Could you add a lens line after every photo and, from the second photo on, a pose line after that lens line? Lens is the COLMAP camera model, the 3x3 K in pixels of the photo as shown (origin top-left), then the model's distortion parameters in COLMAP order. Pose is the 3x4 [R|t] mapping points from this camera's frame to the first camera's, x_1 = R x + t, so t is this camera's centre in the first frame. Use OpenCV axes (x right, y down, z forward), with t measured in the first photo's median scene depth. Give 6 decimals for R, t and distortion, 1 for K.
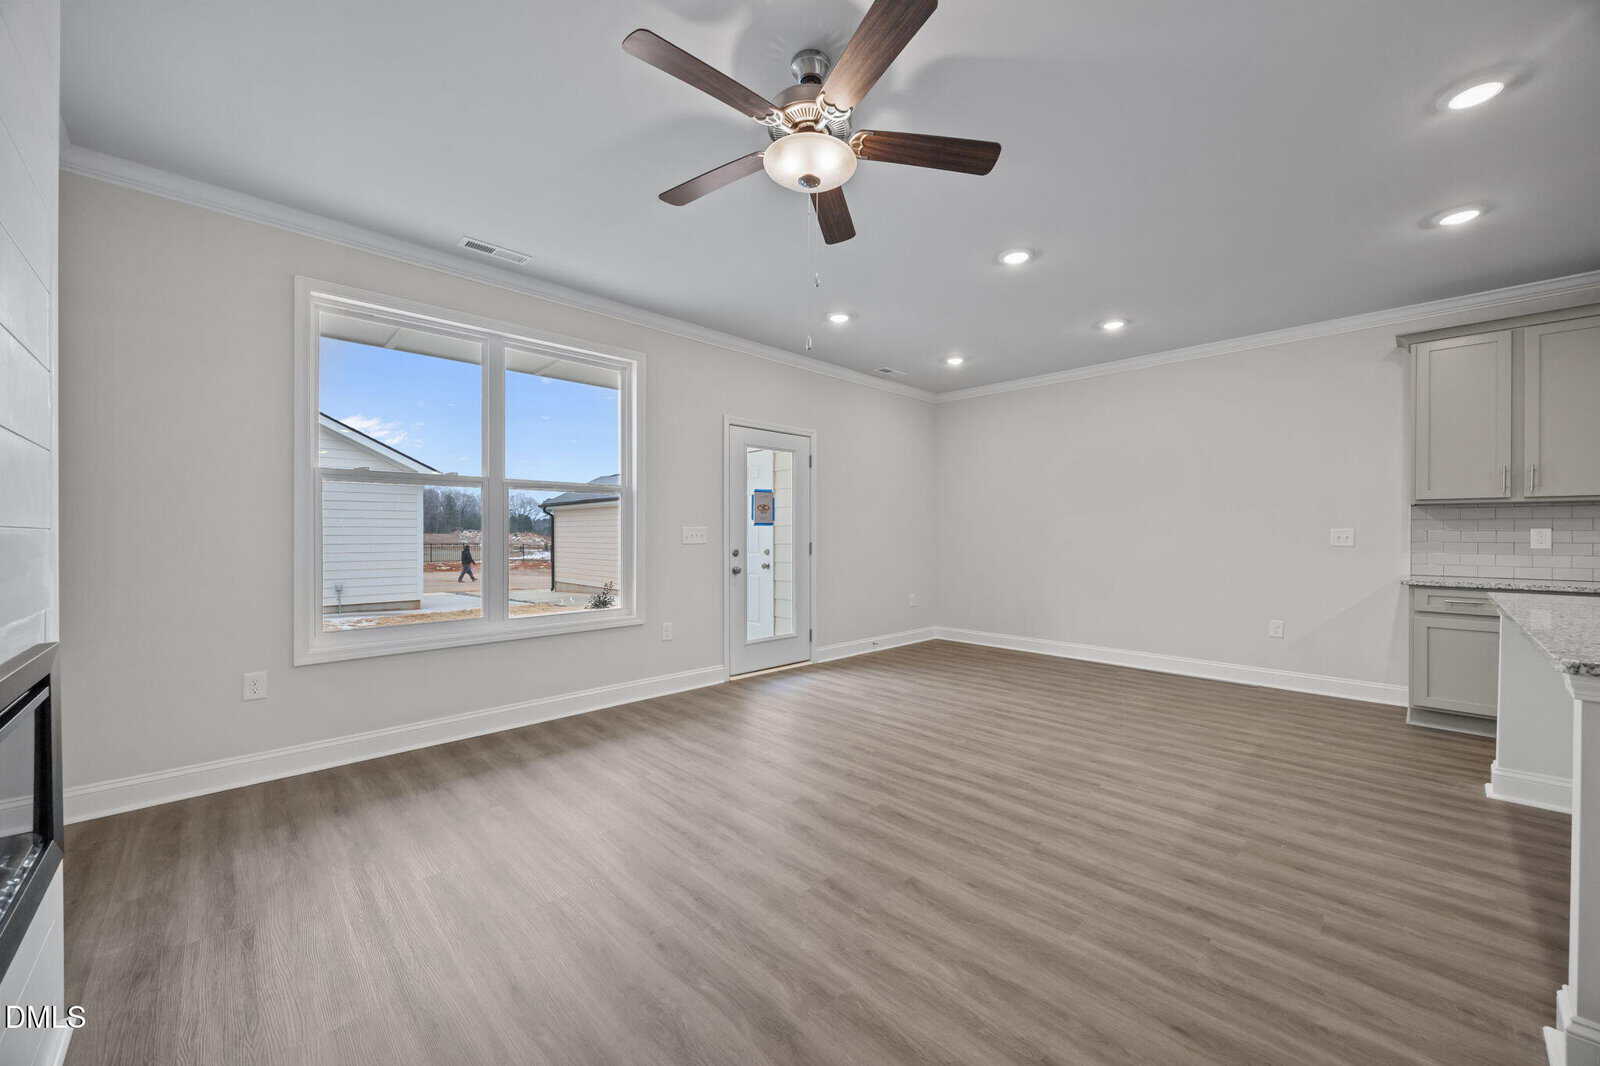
lens RADIAL K [[604.4, 0, 807.3], [0, 604.4, 536.8], [0, 0, 1]] dist [-0.000561, 0.000001]
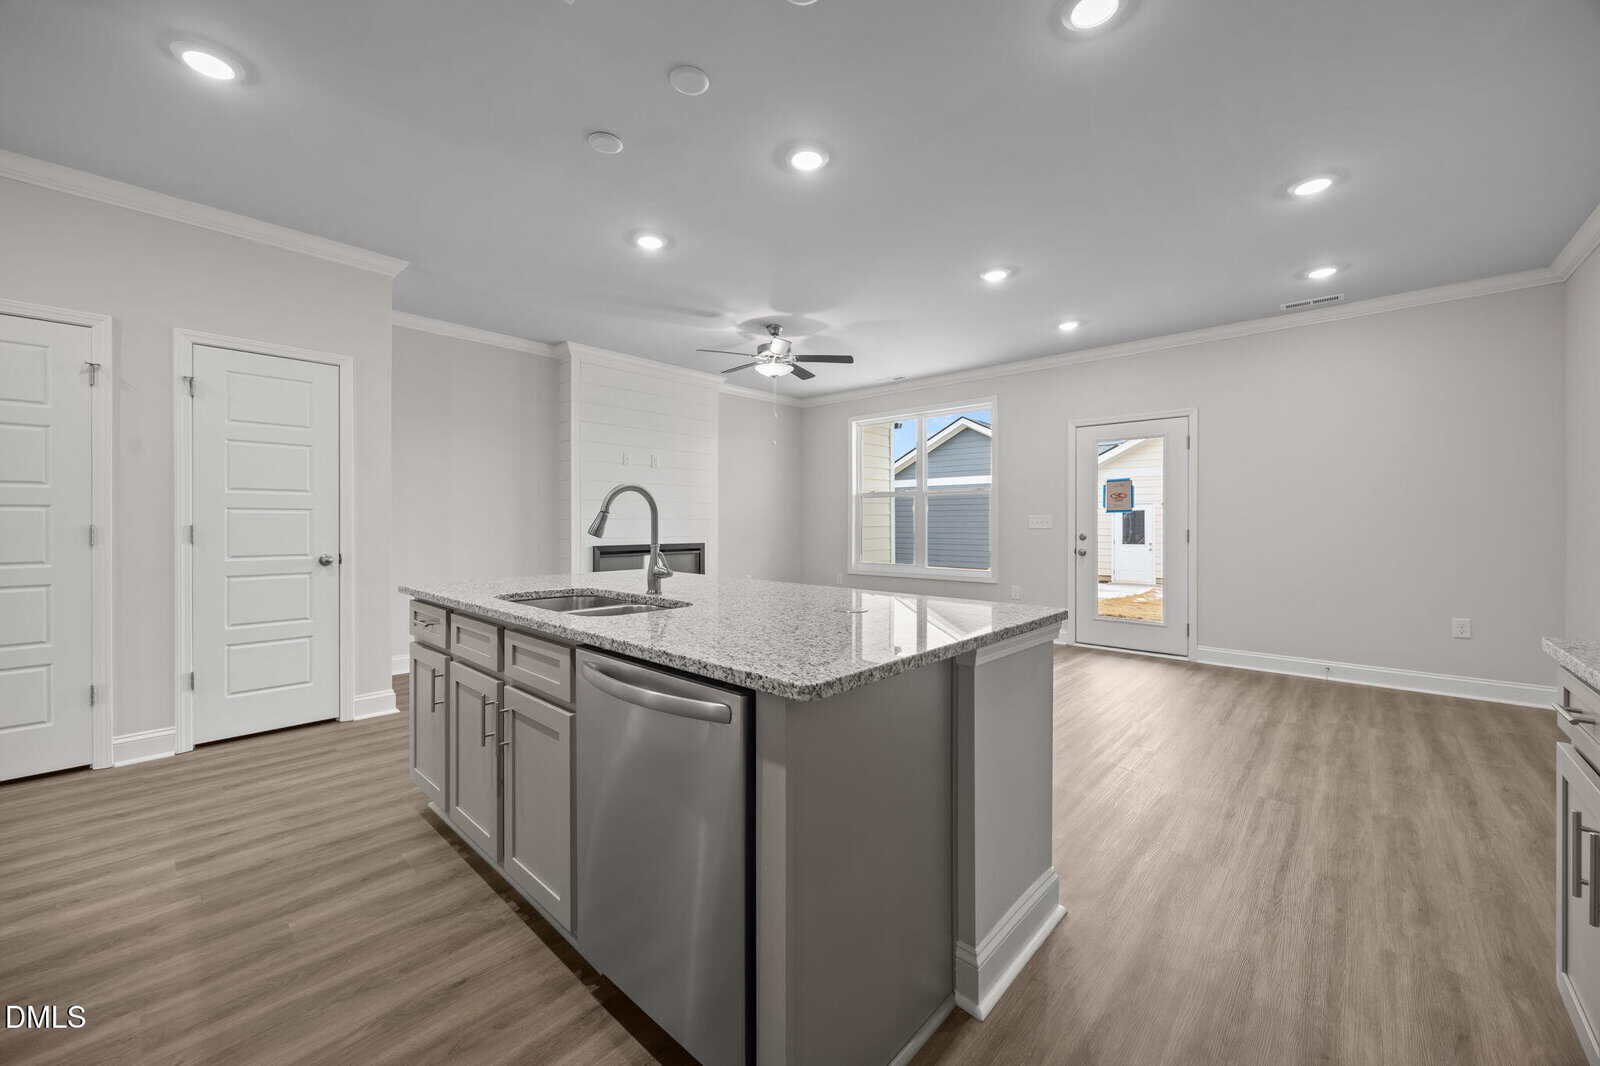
lens RADIAL K [[615.2, 0, 796.6], [0, 615.2, 525.8], [0, 0, 1]] dist [0.001499, 0.000205]
pose [[0.046372, 0.003637, -0.998918, 1.440074], [-0.004648, 0.999983, 0.003425, 0.004792], [0.998913, 0.004484, 0.046388, 0.563497]]
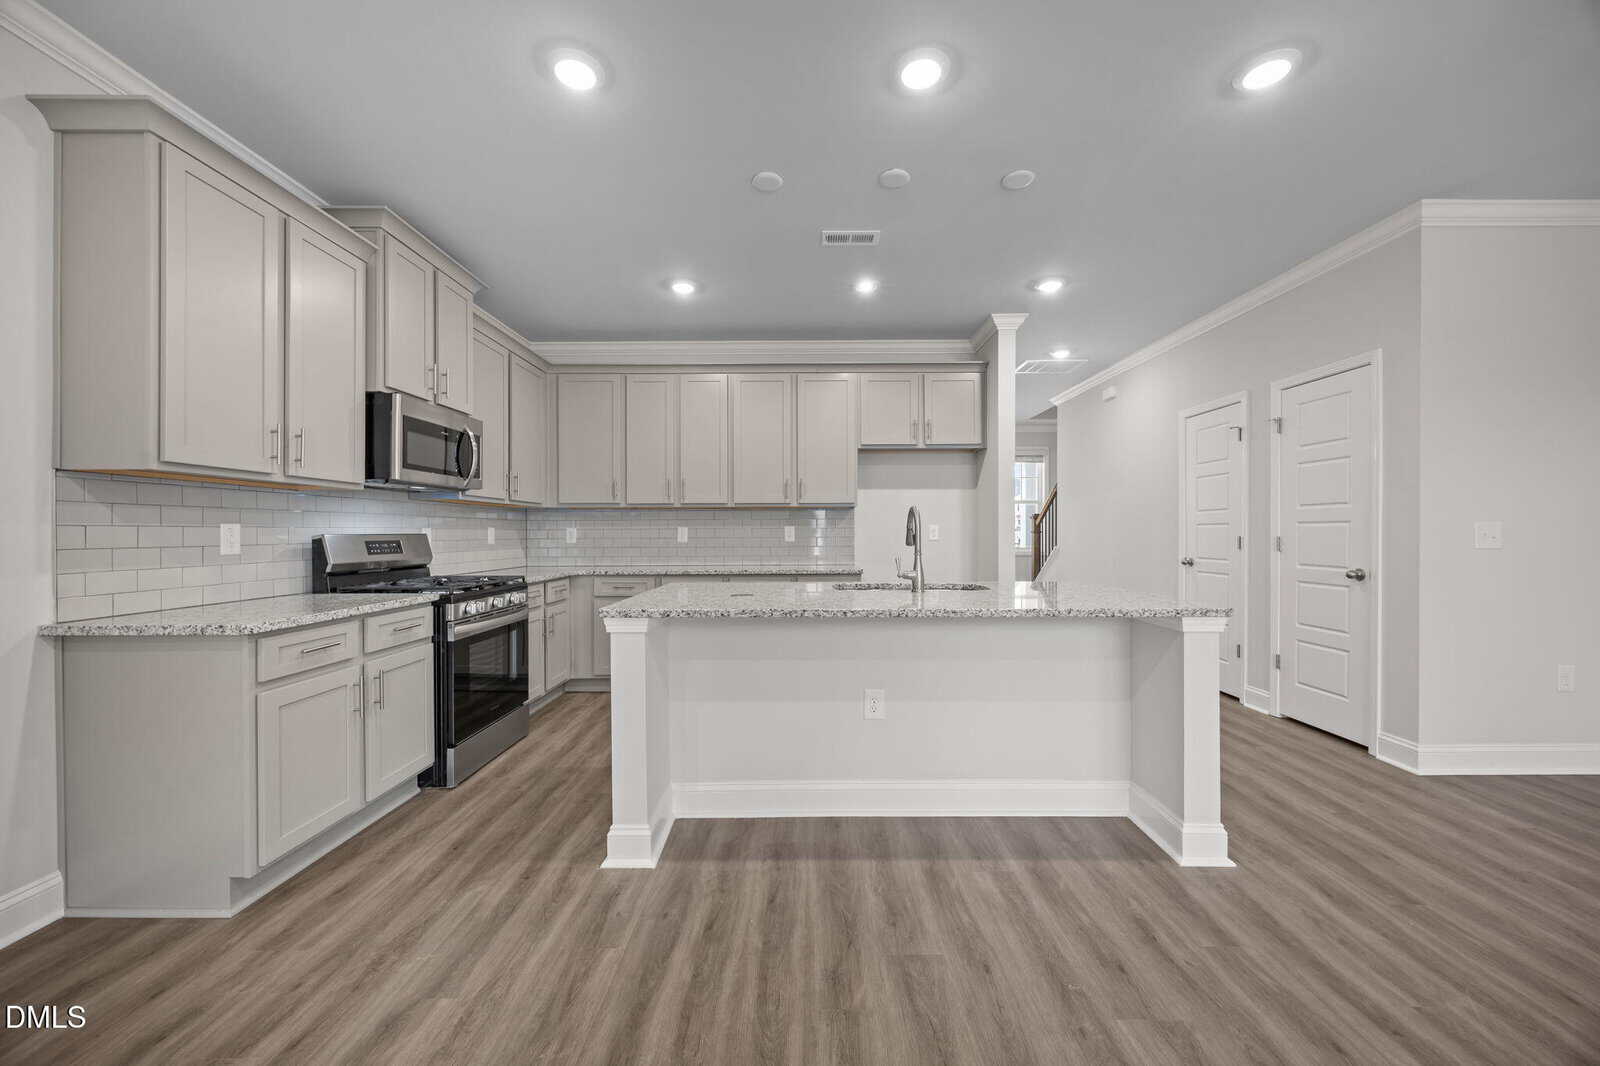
lens RADIAL K [[604.4, 0, 807.3], [0, 604.4, 536.8], [0, 0, 1]] dist [-0.000561, 0.000001]
pose [[-0.711379, -0.006260, 0.702781, 0.342153], [0.003722, 0.999913, 0.012674, -0.005922], [-0.702799, 0.011632, -0.711293, 1.107432]]
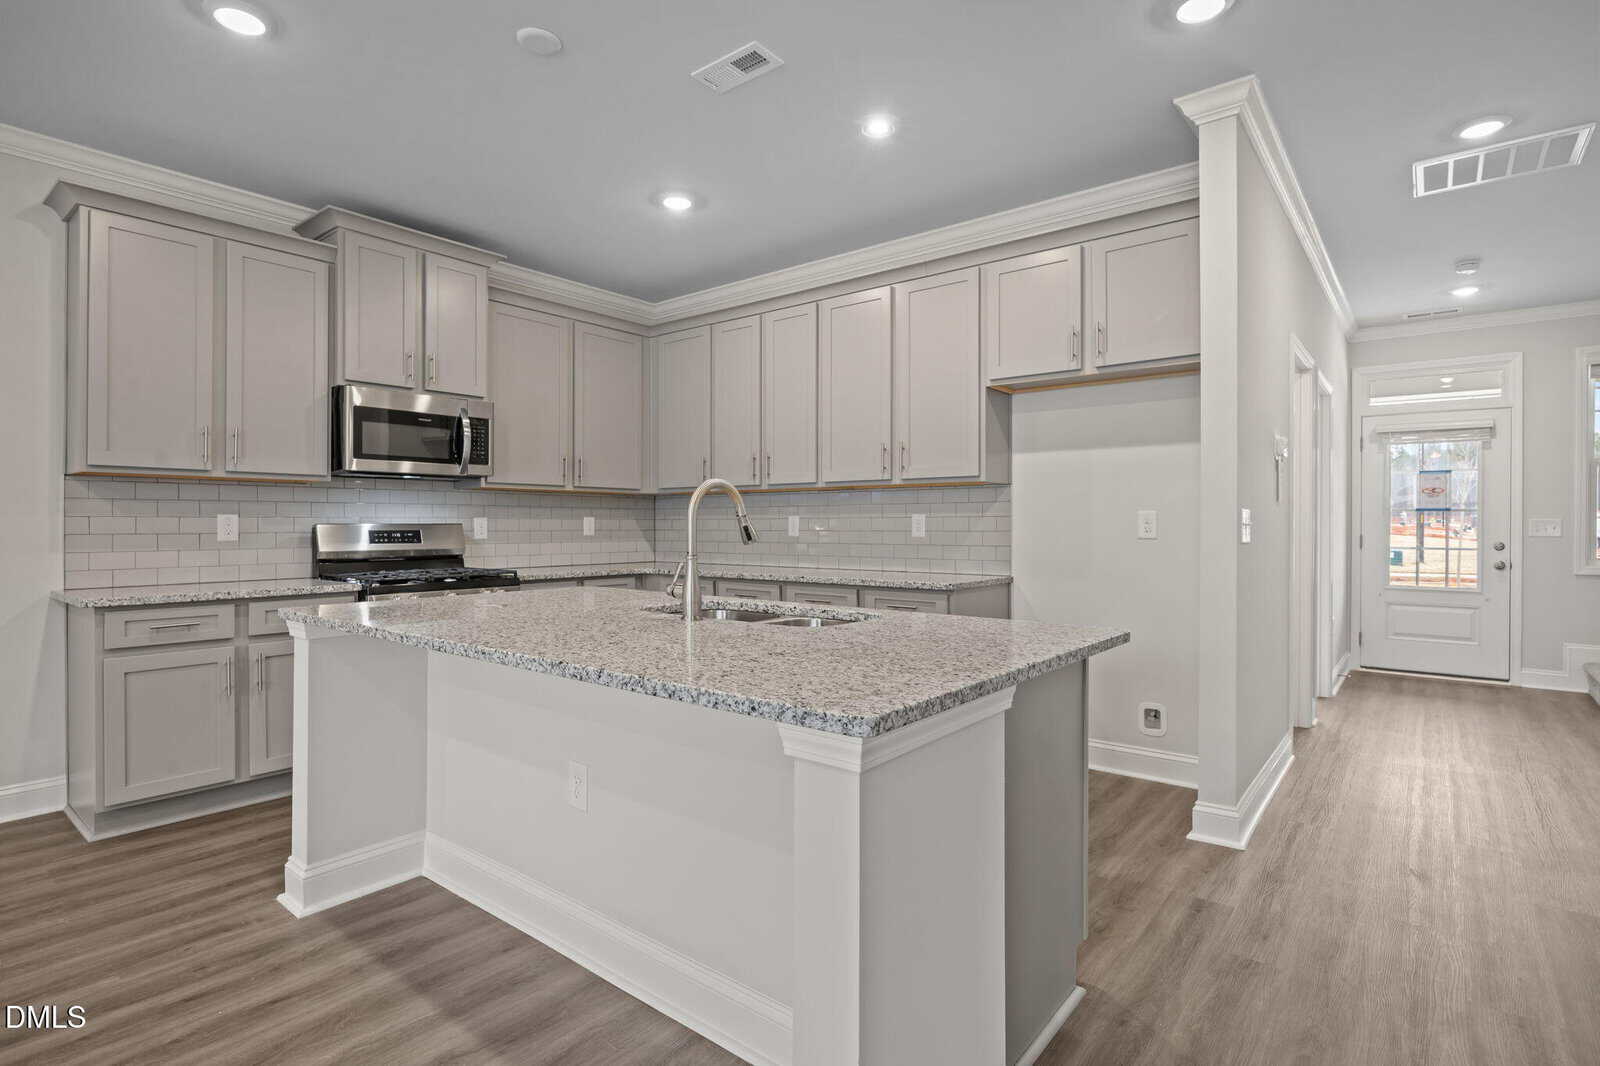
lens RADIAL K [[792.5, 0, 802.6], [0, 792.5, 527.0], [0, 0, 1]] dist [-0.002692, -0.000781]
pose [[-0.116727, -0.006287, 0.993144, 0.158620], [0.004396, 0.999967, 0.006847, -0.001507], [-0.993154, 0.005165, -0.116696, 0.433102]]
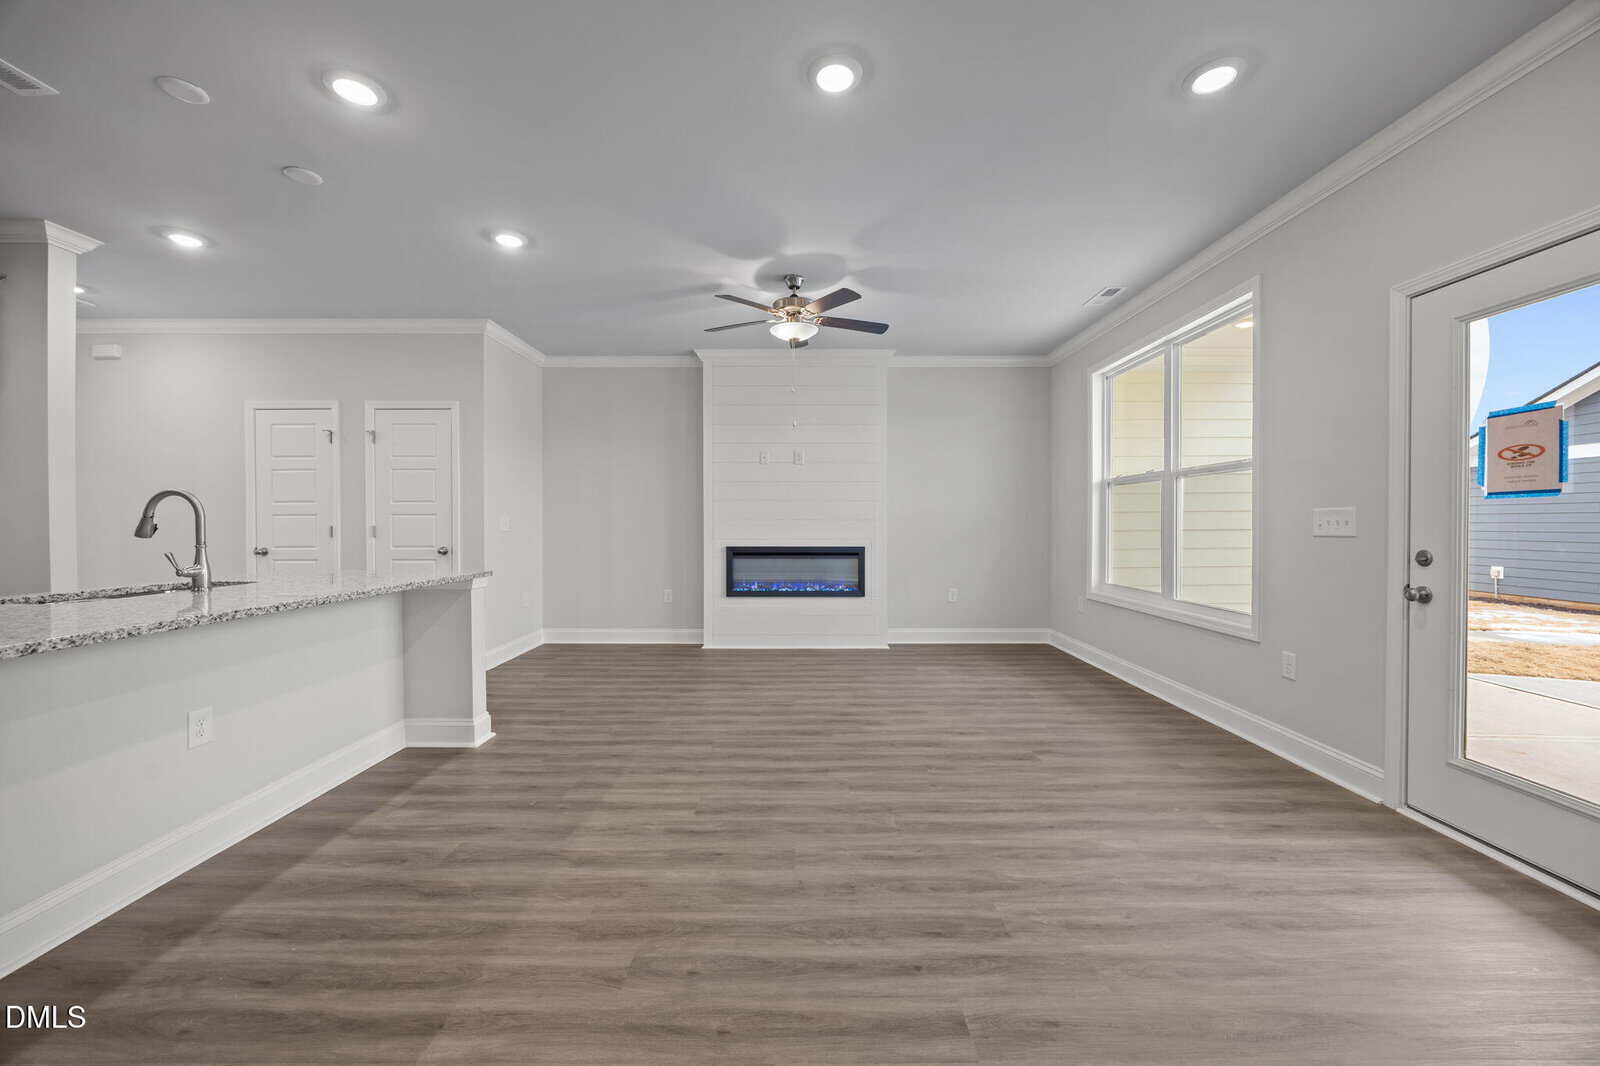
lens RADIAL K [[604.4, 0, 800.0], [0, 604.4, 533.0], [0, 0, 1]] dist [-0.001778, -0.000152]
pose [[-0.704092, 0.011859, -0.710010, 0.798157], [-0.002940, 0.999803, 0.019614, -0.002180], [0.710103, 0.015897, -0.703919, 1.382077]]
